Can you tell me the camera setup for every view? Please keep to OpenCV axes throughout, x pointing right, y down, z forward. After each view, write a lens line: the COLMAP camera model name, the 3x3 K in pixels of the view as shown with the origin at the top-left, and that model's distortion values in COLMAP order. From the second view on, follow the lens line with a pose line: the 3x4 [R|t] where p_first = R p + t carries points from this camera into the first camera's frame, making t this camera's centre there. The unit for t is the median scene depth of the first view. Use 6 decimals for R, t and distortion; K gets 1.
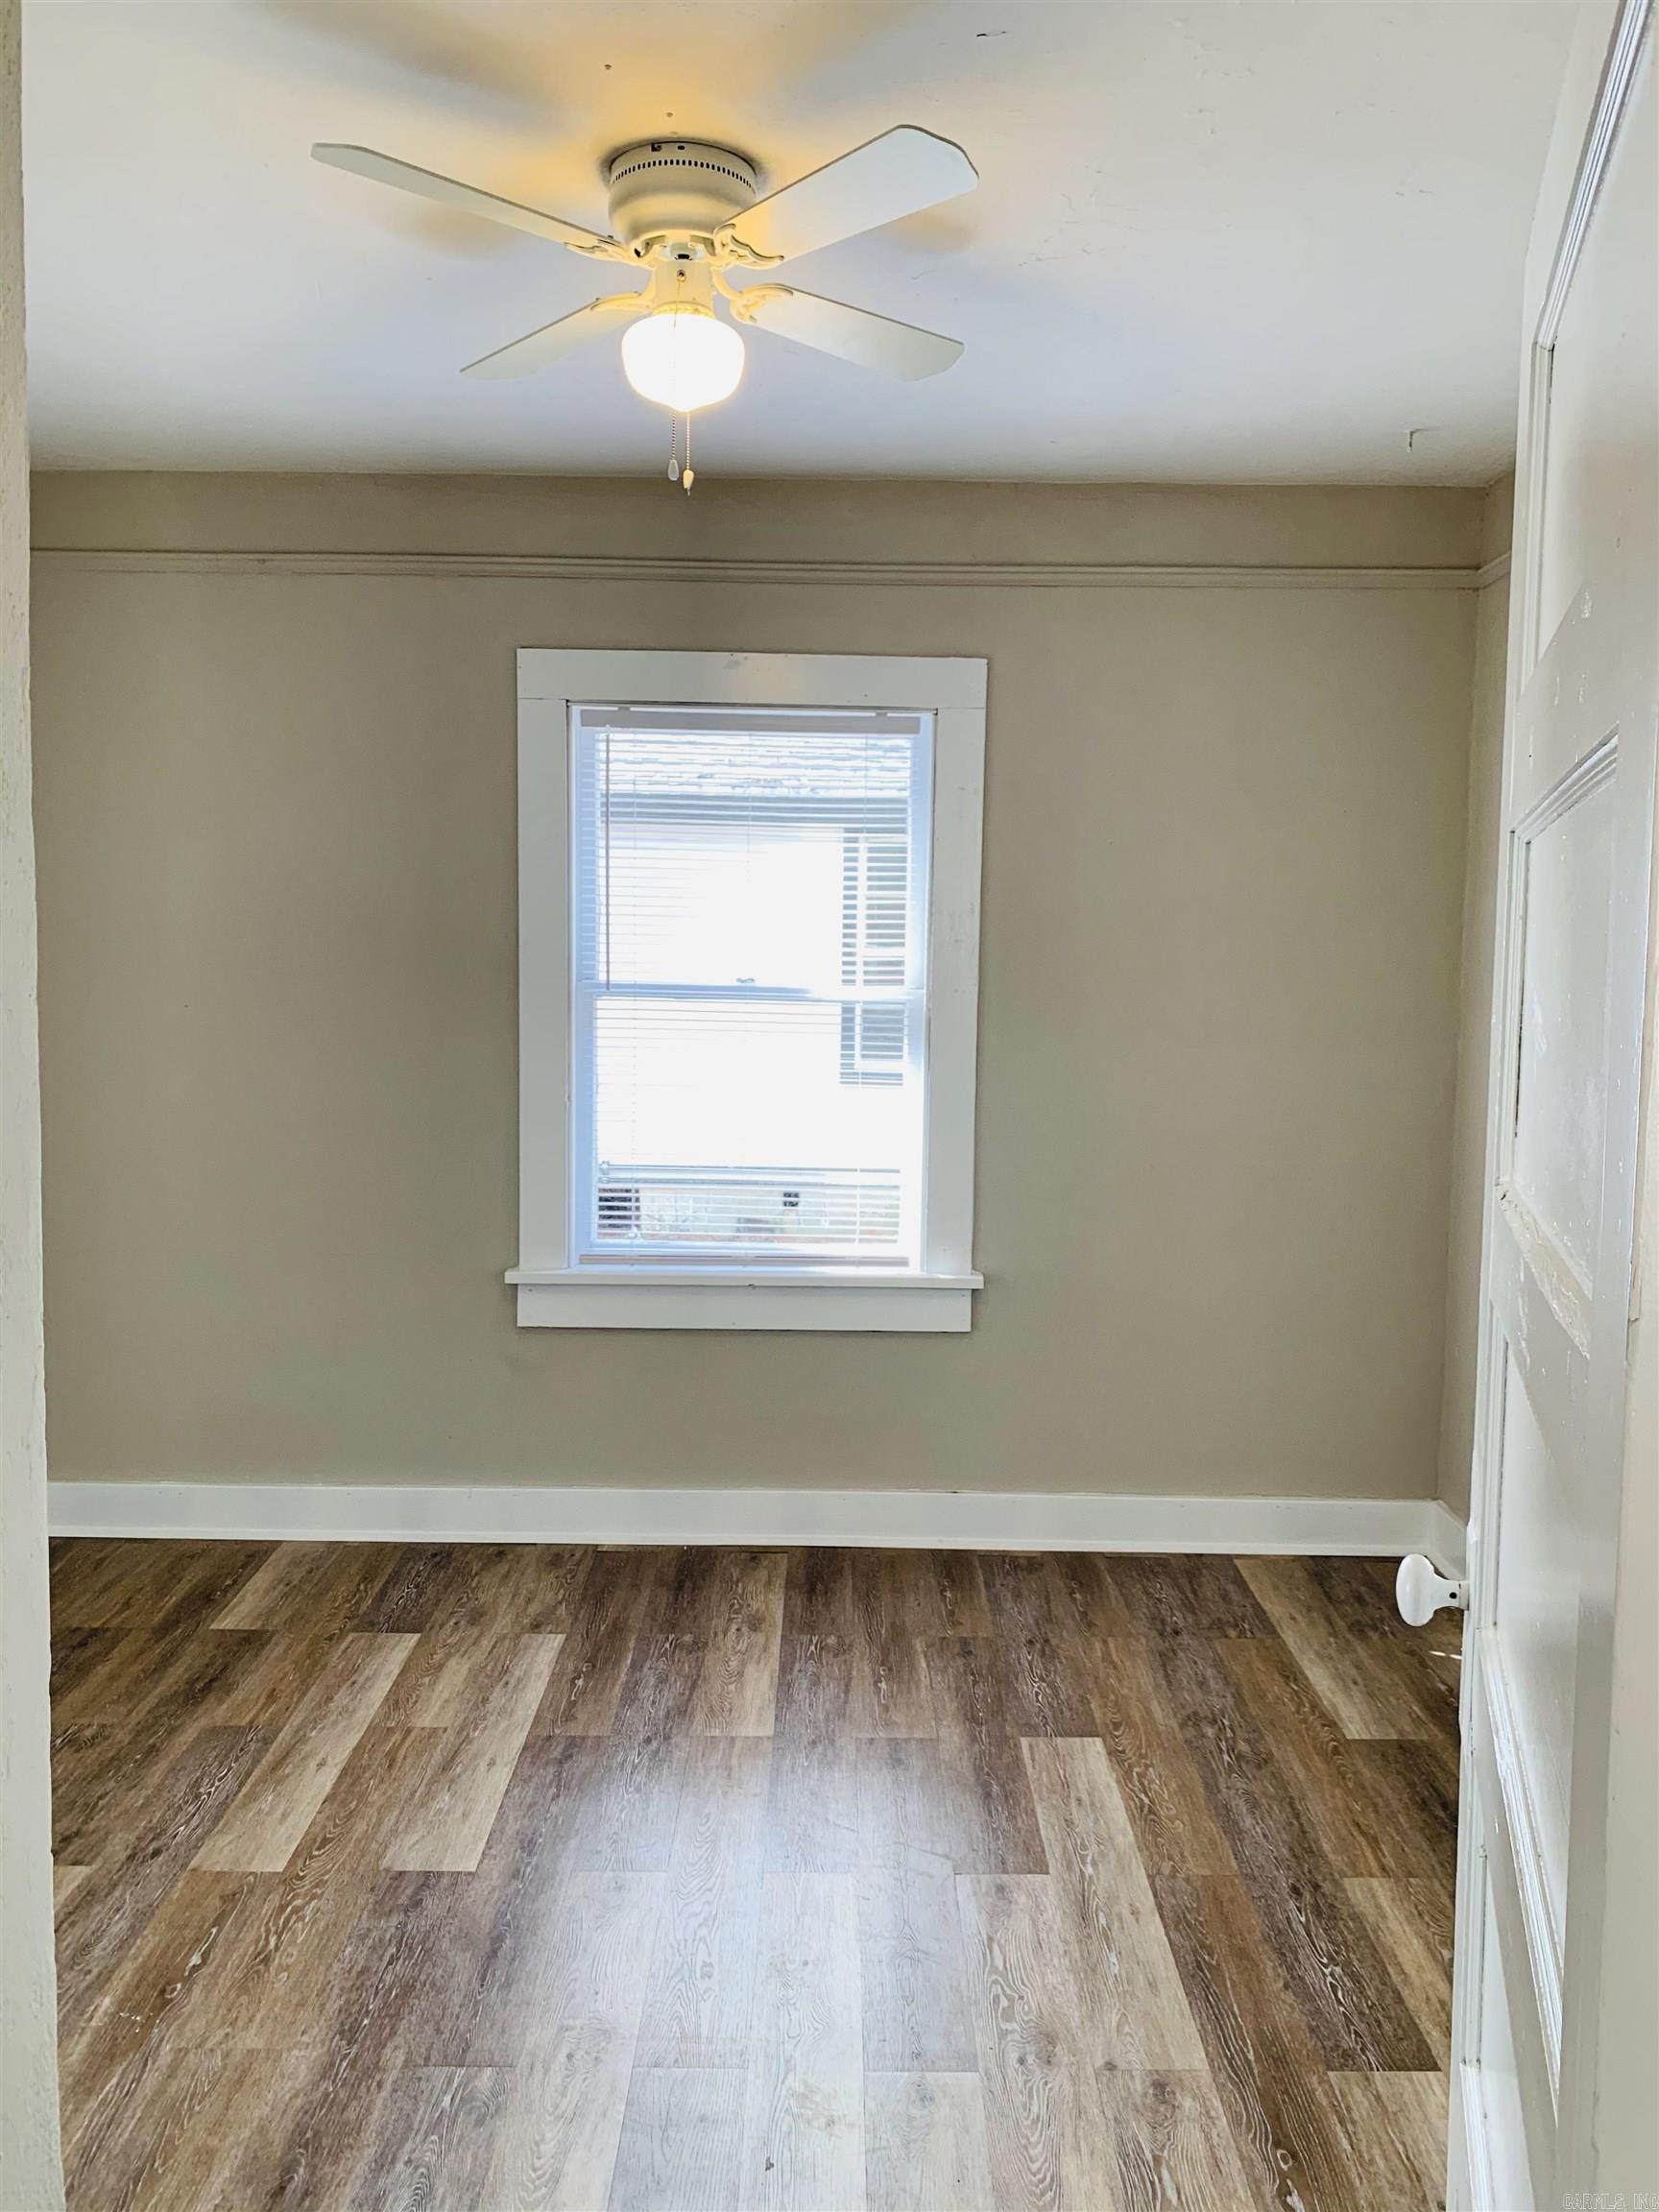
lens RADIAL K [[1685.8, 0, 822.8], [0, 1685.8, 1105.1], [0, 0, 1]] dist [0.005710, 0.008051]
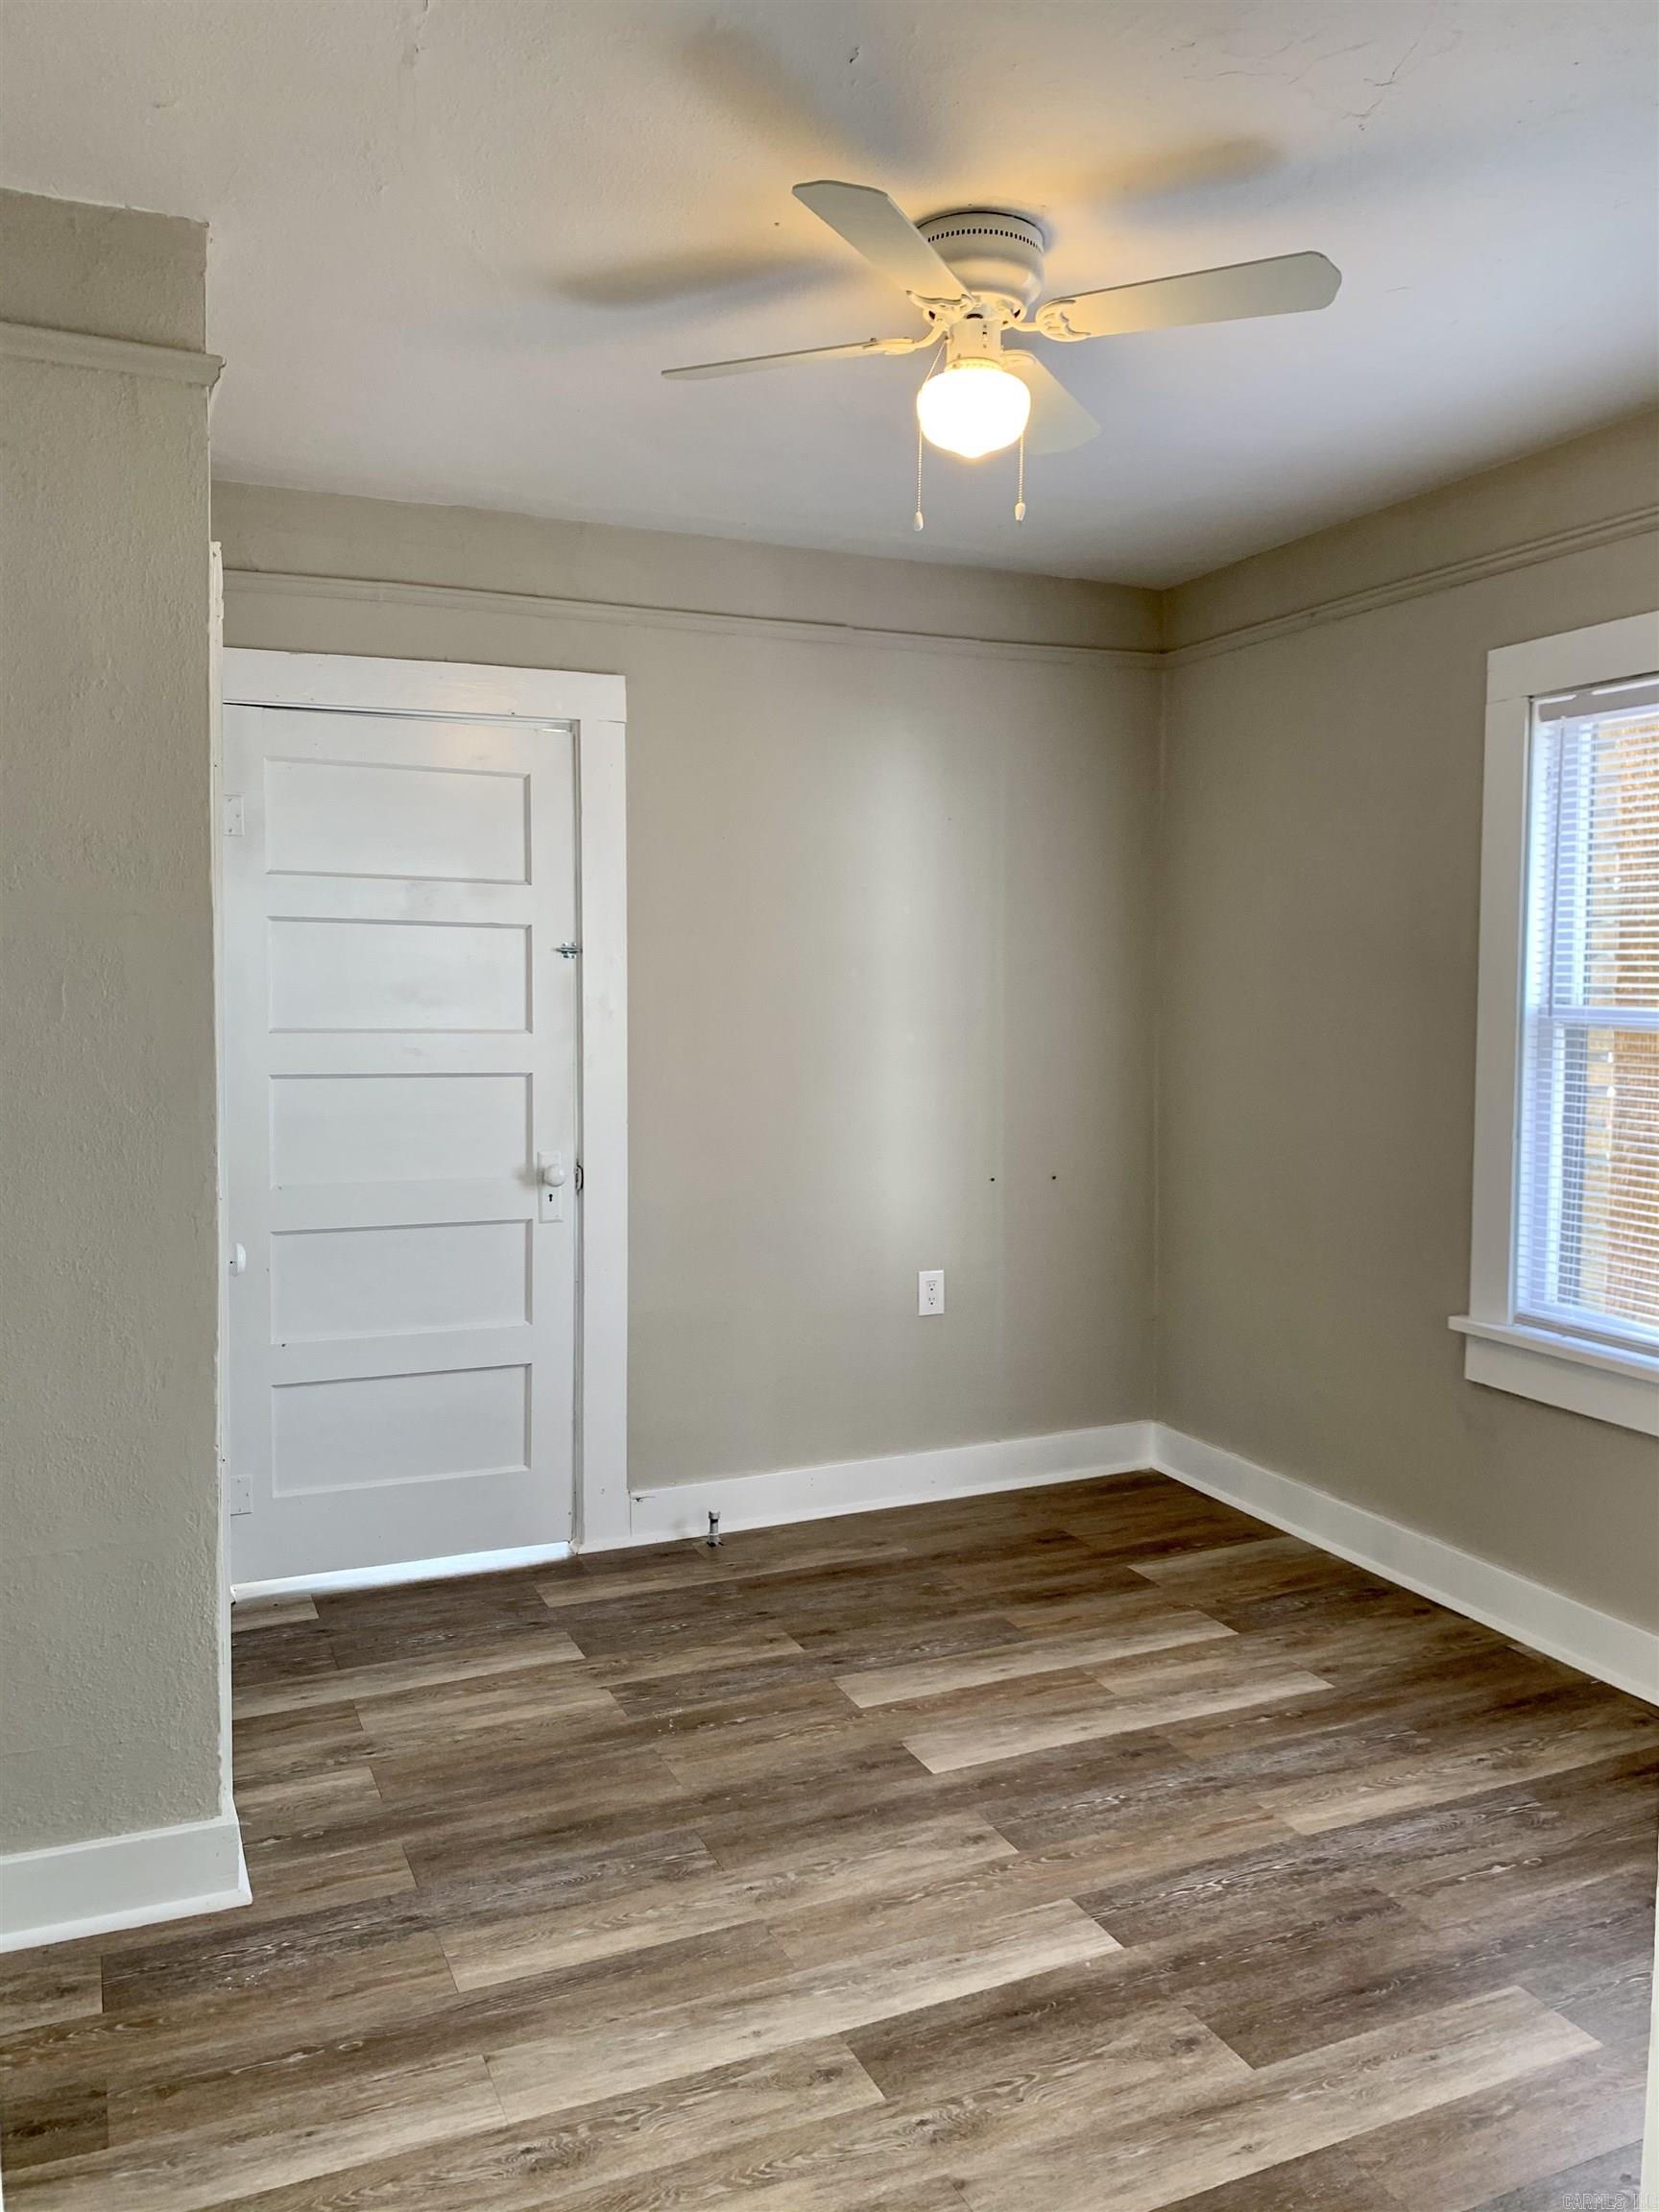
lens RADIAL K [[1685.8, 0, 831.4], [0, 1685.8, 1095.5], [0, 0, 1]] dist [0.005710, 0.008051]
pose [[0.421151, 0.058646, -0.905092, 0.592992], [-0.089492, 0.995725, 0.022877, -0.014943], [0.902565, 0.071364, 0.424599, 0.330329]]
